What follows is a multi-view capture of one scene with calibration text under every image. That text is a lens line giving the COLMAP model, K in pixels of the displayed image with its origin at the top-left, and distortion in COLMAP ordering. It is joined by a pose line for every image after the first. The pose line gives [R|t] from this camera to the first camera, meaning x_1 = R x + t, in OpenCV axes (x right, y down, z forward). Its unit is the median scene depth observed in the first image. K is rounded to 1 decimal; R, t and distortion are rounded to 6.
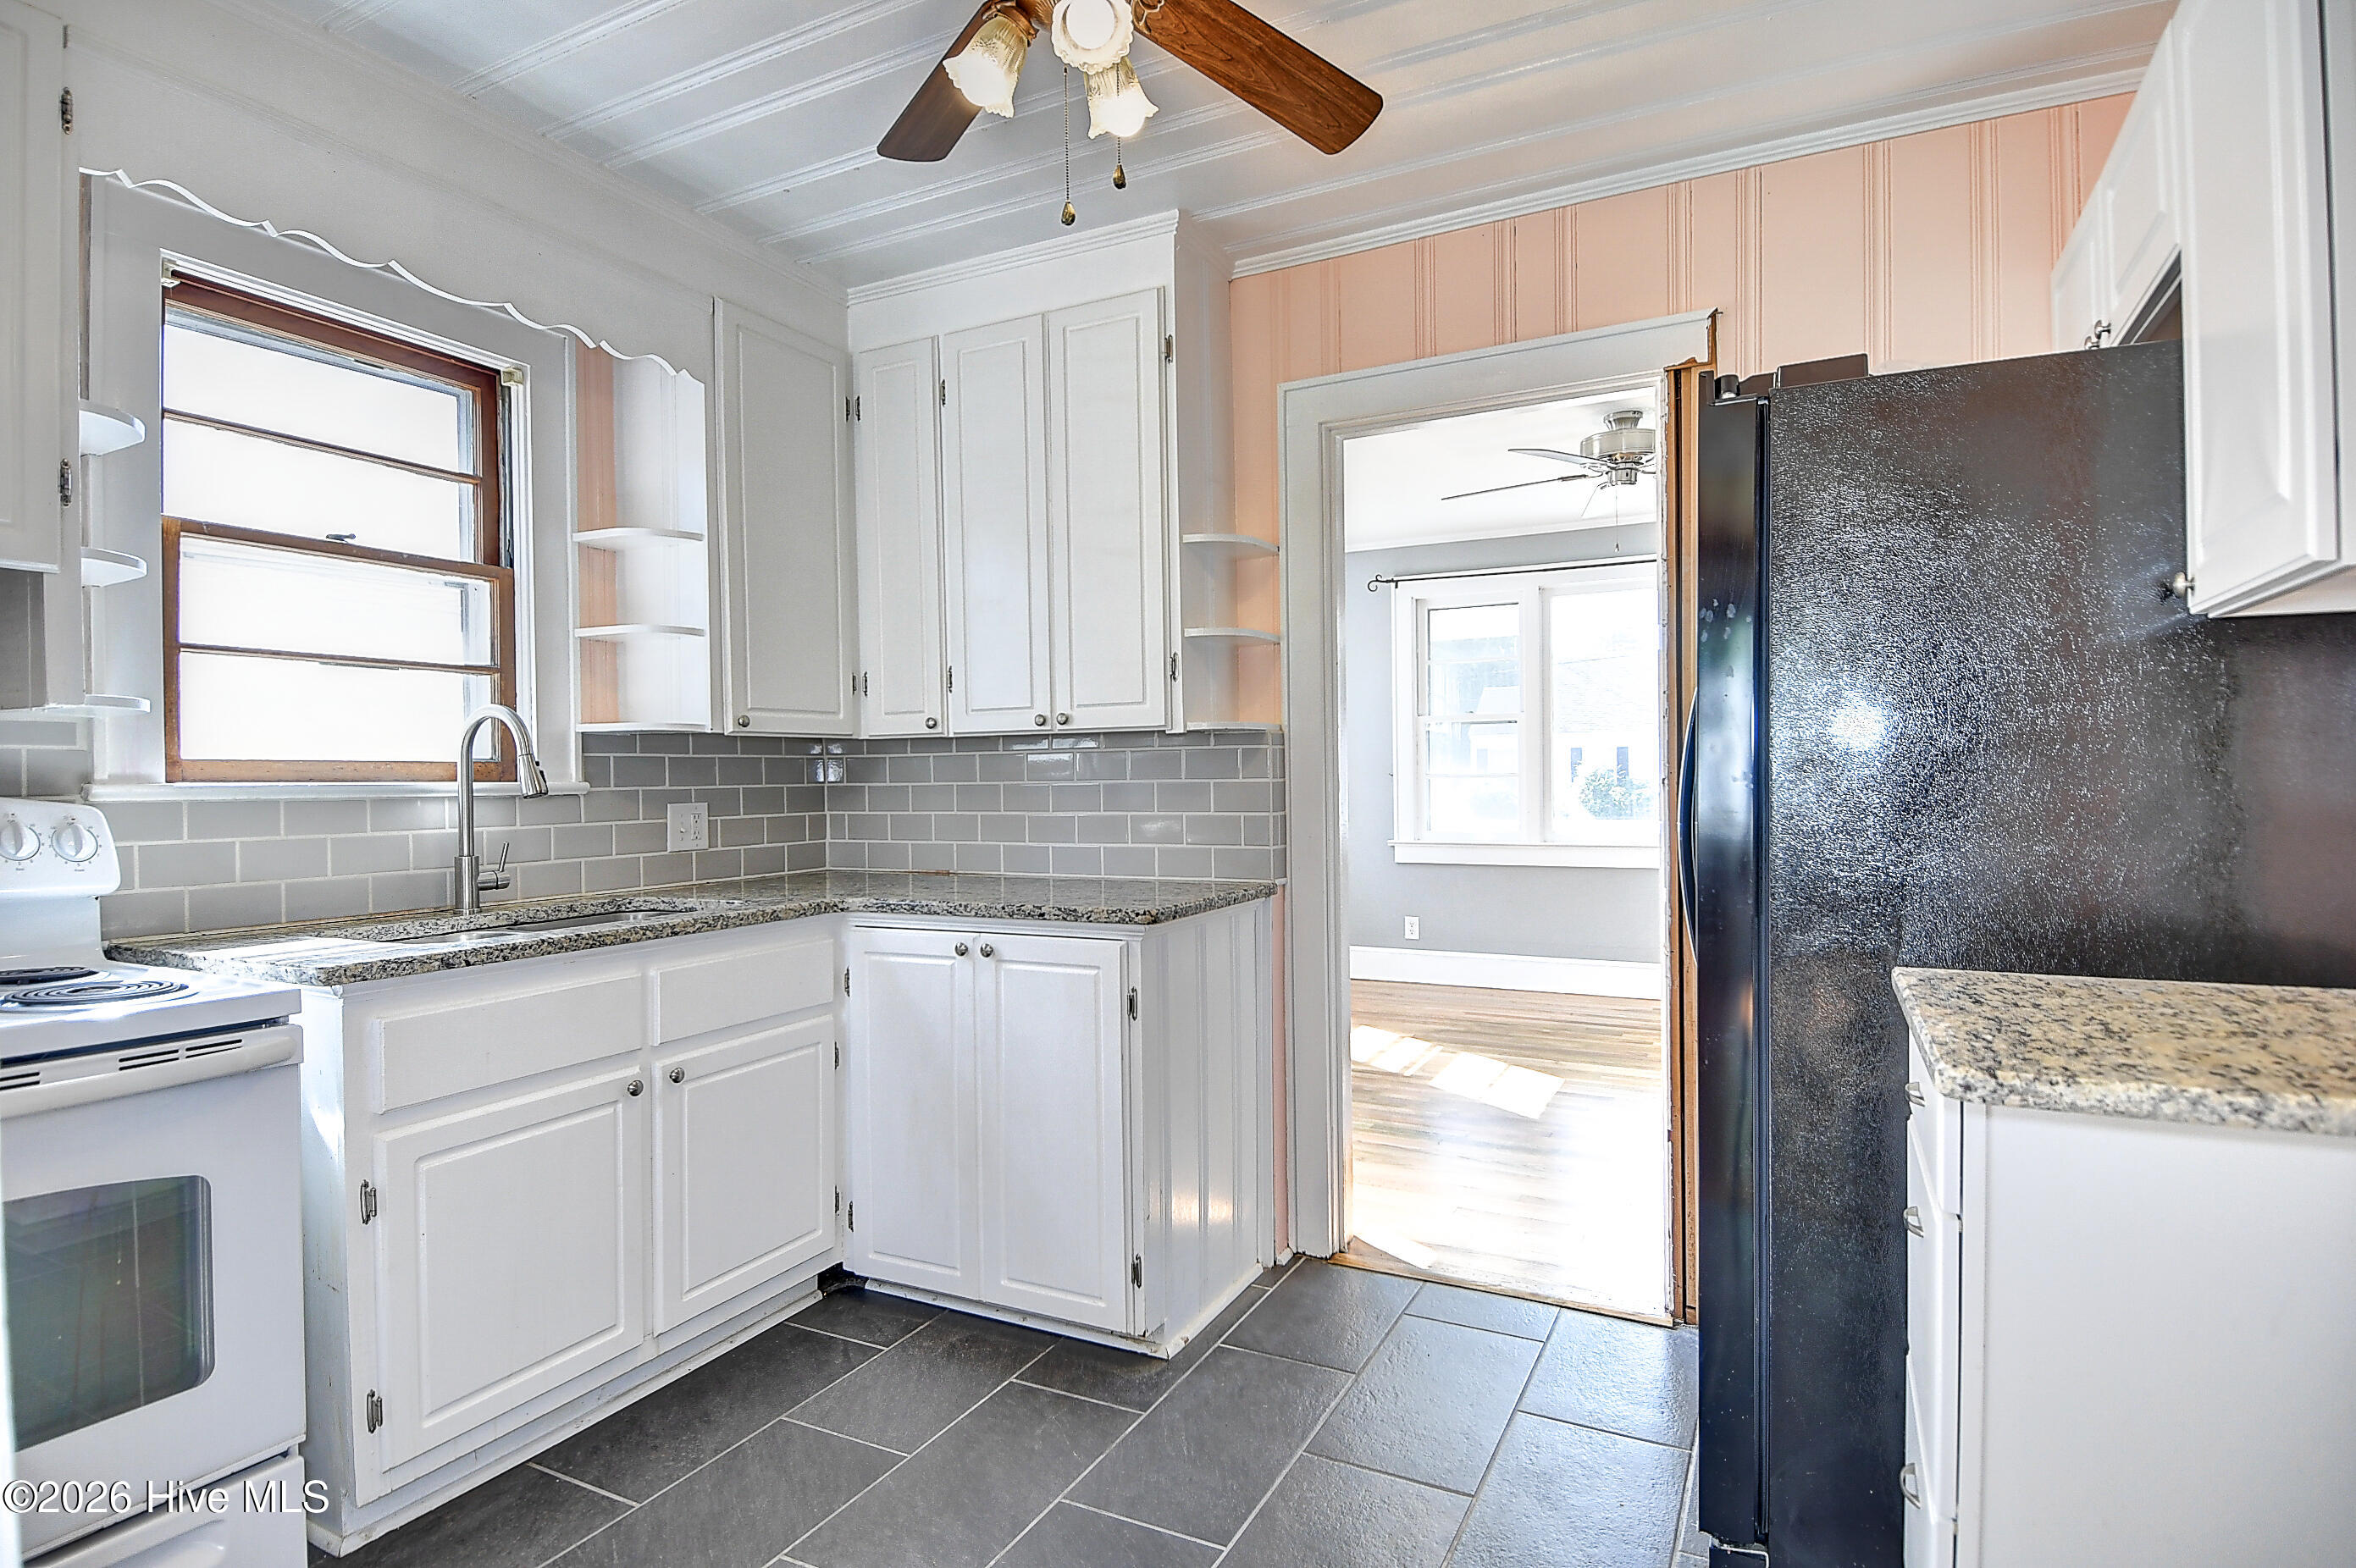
lens RADIAL K [[1223.9, 0, 1181.0], [0, 1223.9, 789.1], [0, 0, 1]] dist [0.059958, -0.062754]
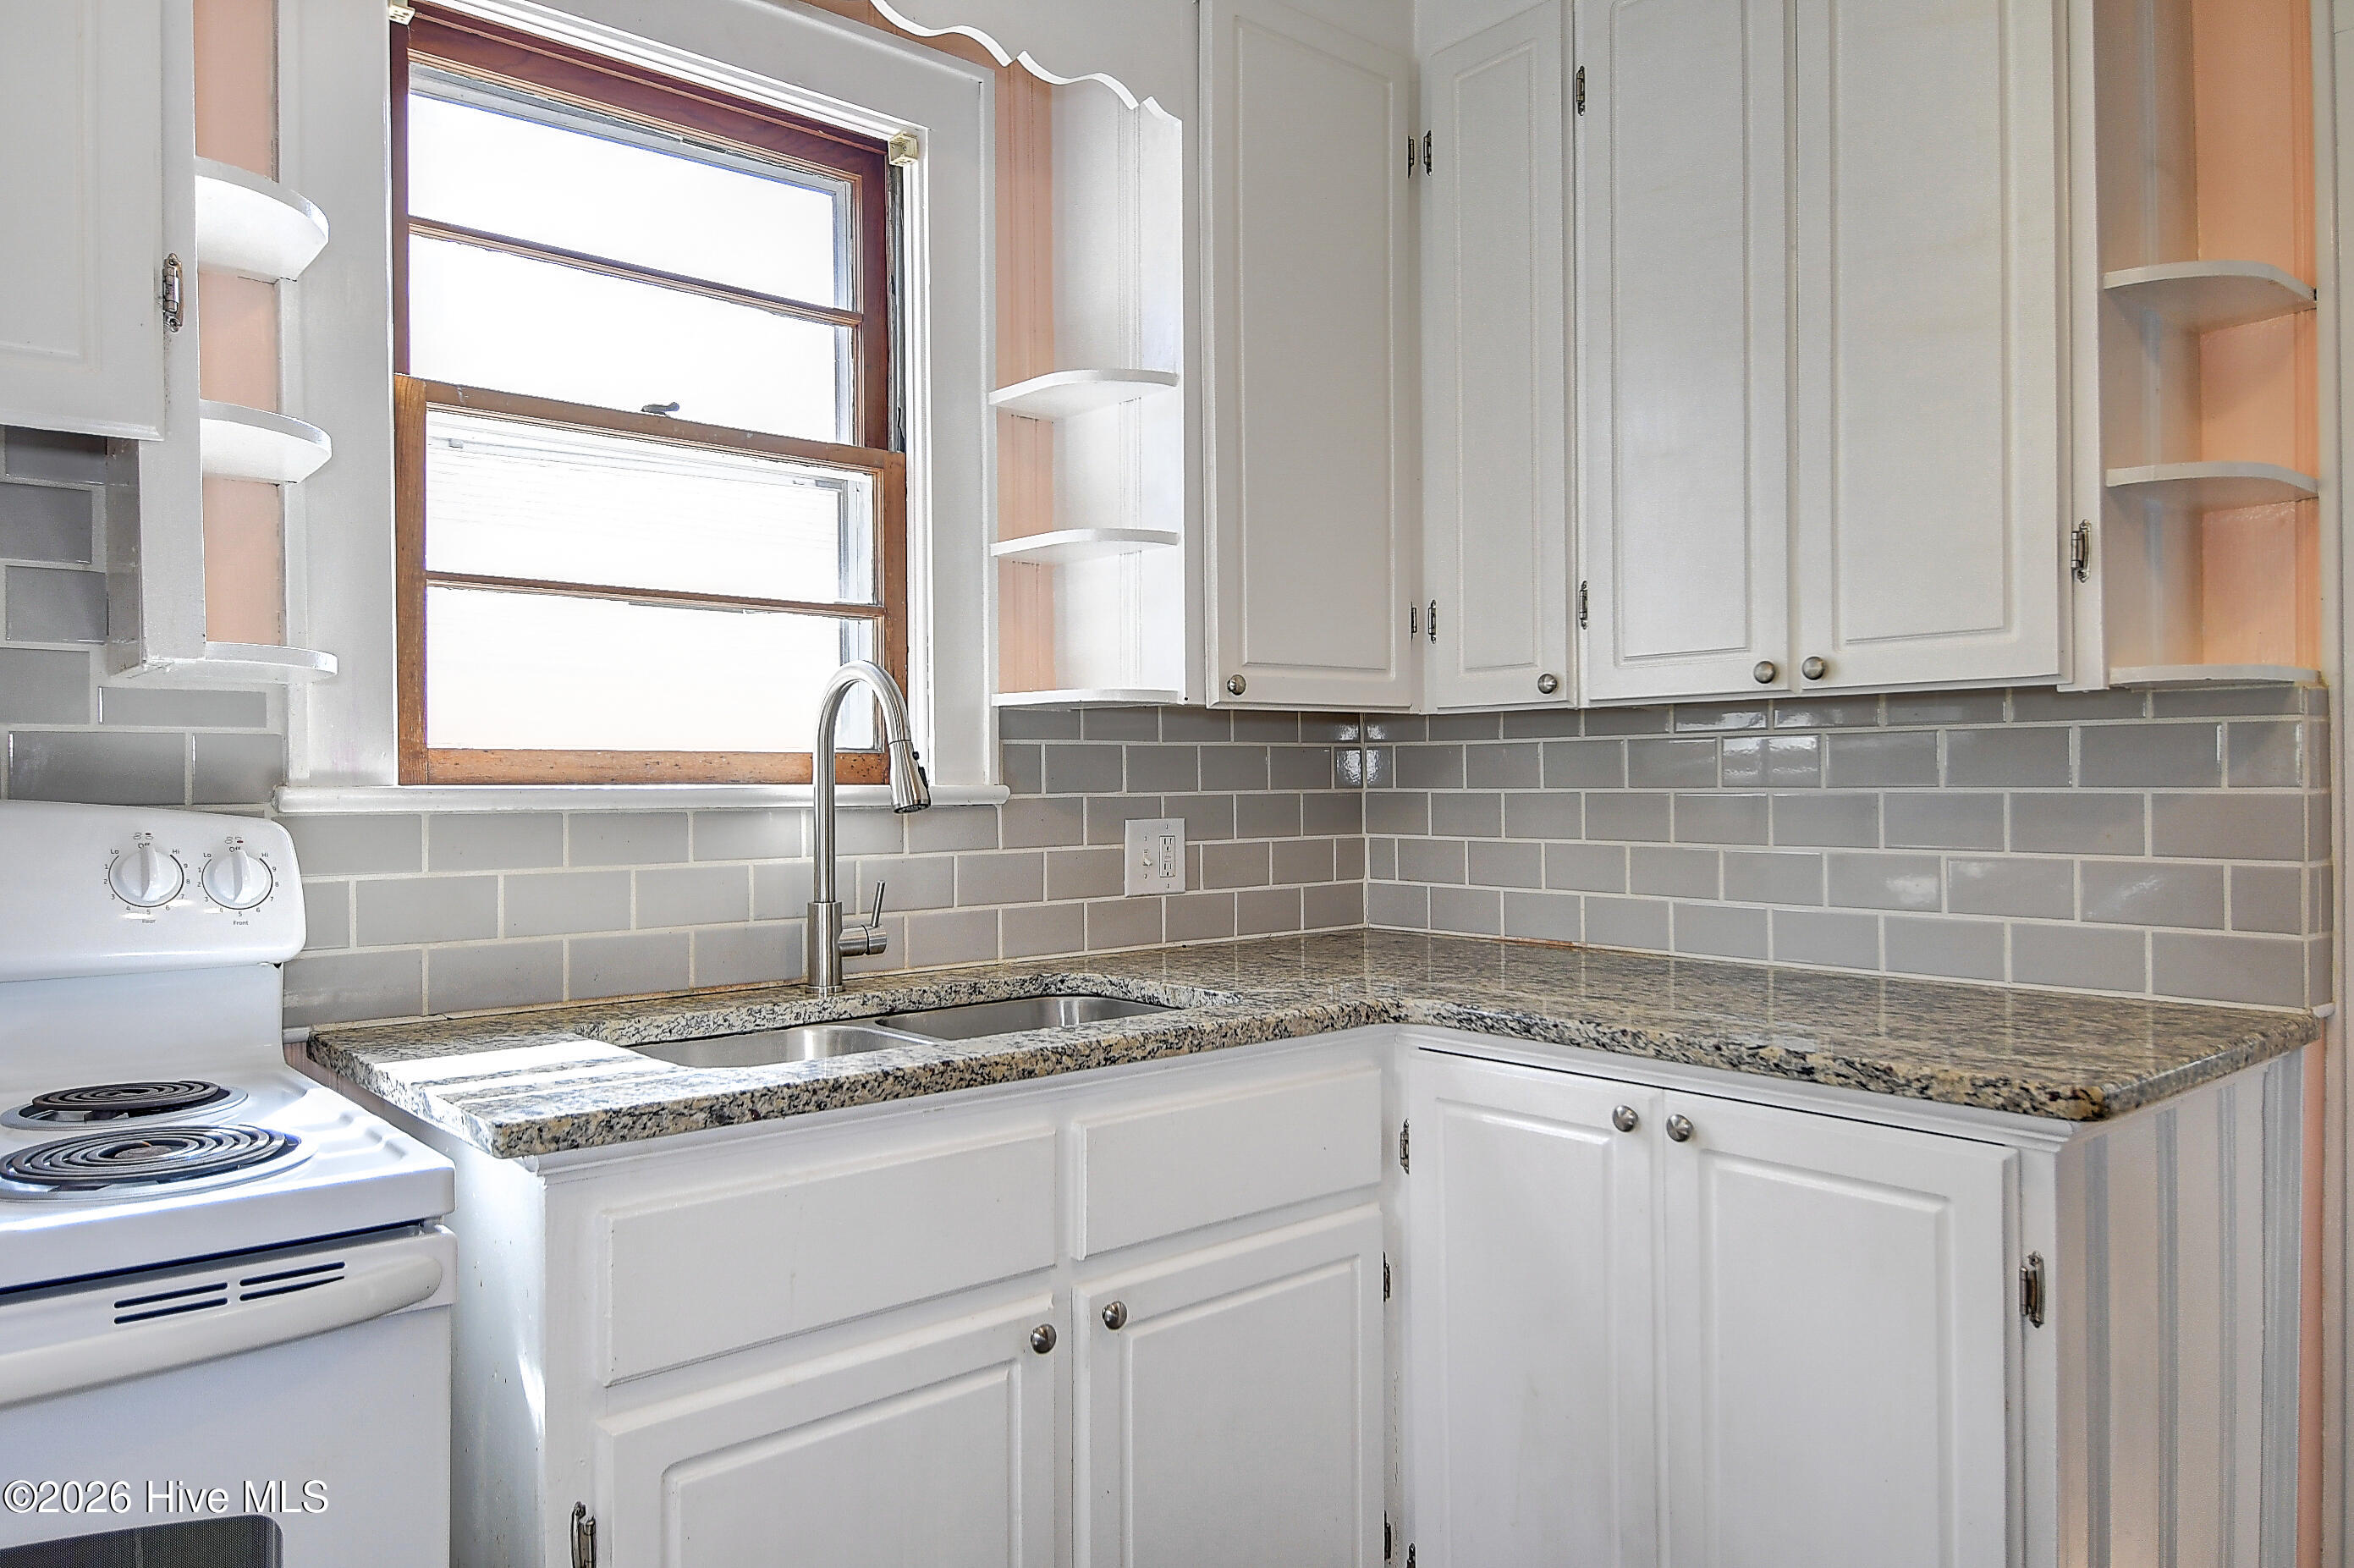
lens RADIAL K [[1558.4, 0, 1185.4], [0, 1558.4, 782.6], [0, 0, 1]] dist [0.045106, -0.001535]
pose [[0.925551, 0.006393, -0.378570, -0.097054], [-0.008060, 0.999964, -0.002819, -0.005676], [0.378538, 0.005661, 0.925568, 0.309342]]
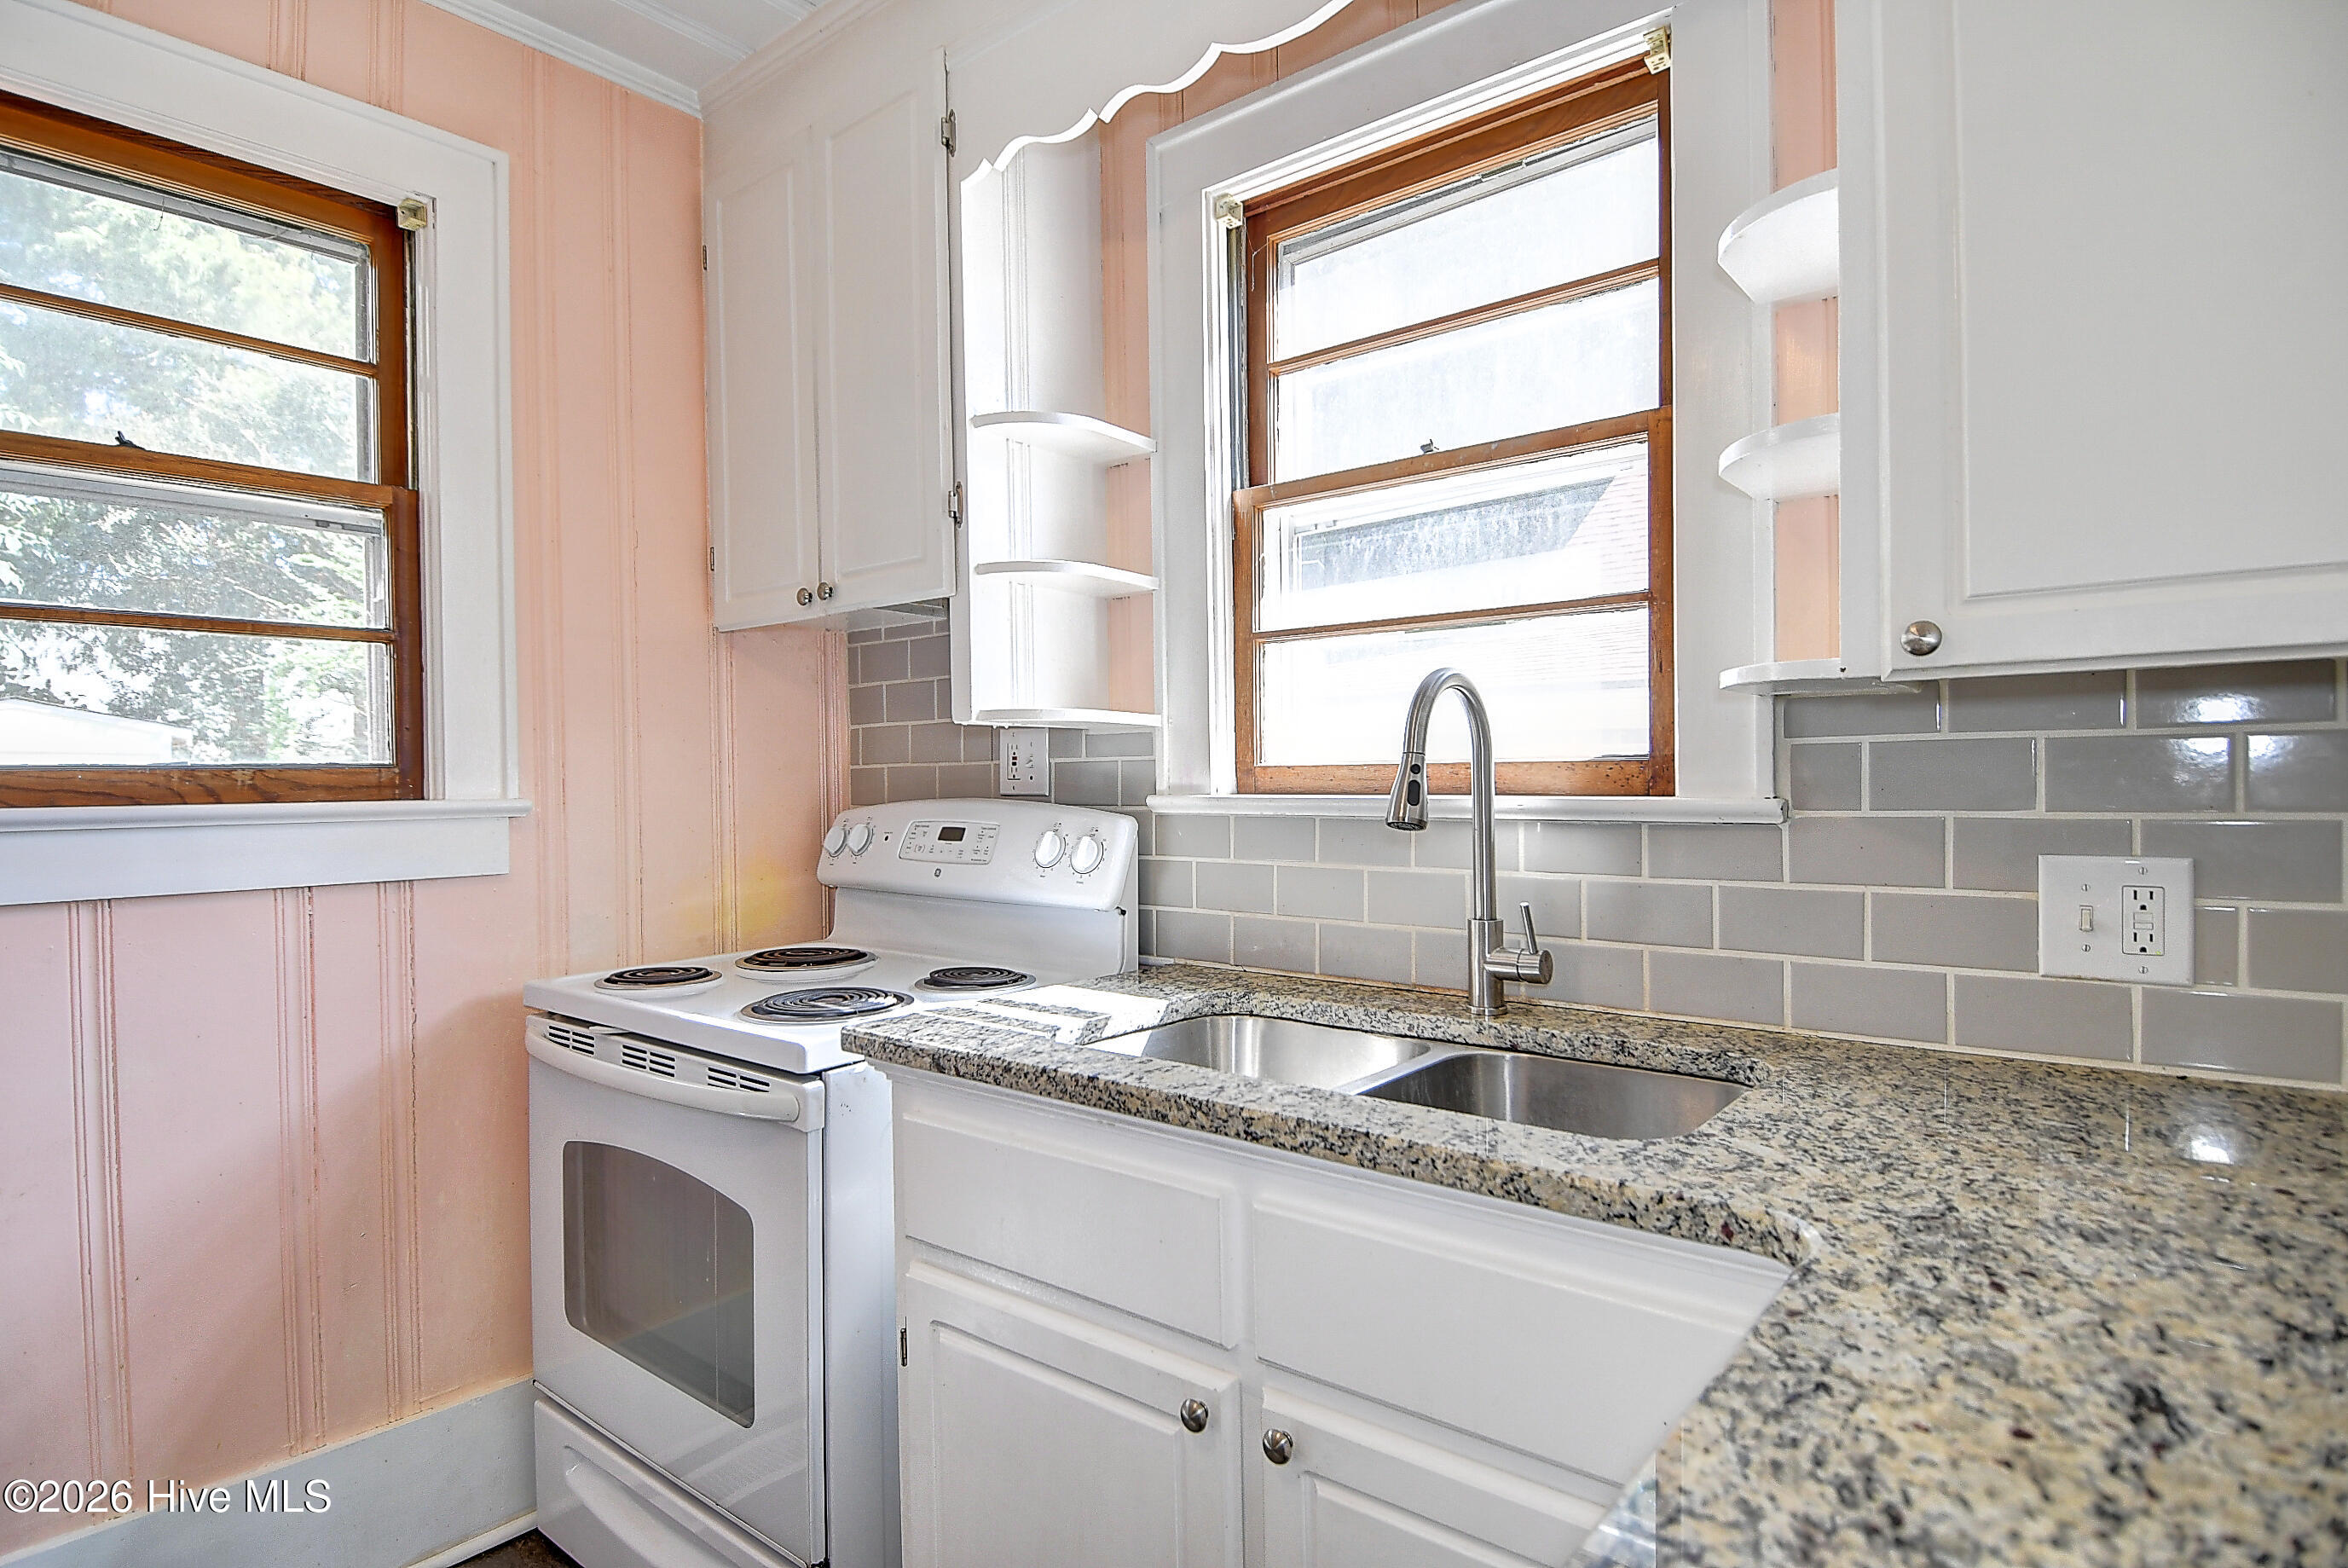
lens RADIAL K [[1245.7, 0, 1174.0], [0, 1245.7, 784.0], [0, 0, 1]] dist [0.042925, -0.000032]
pose [[-0.221251, 0.018441, -0.975043, 0.050595], [0.006626, 0.999827, 0.017406, -0.022161], [0.975194, -0.002610, -0.221335, 0.922226]]
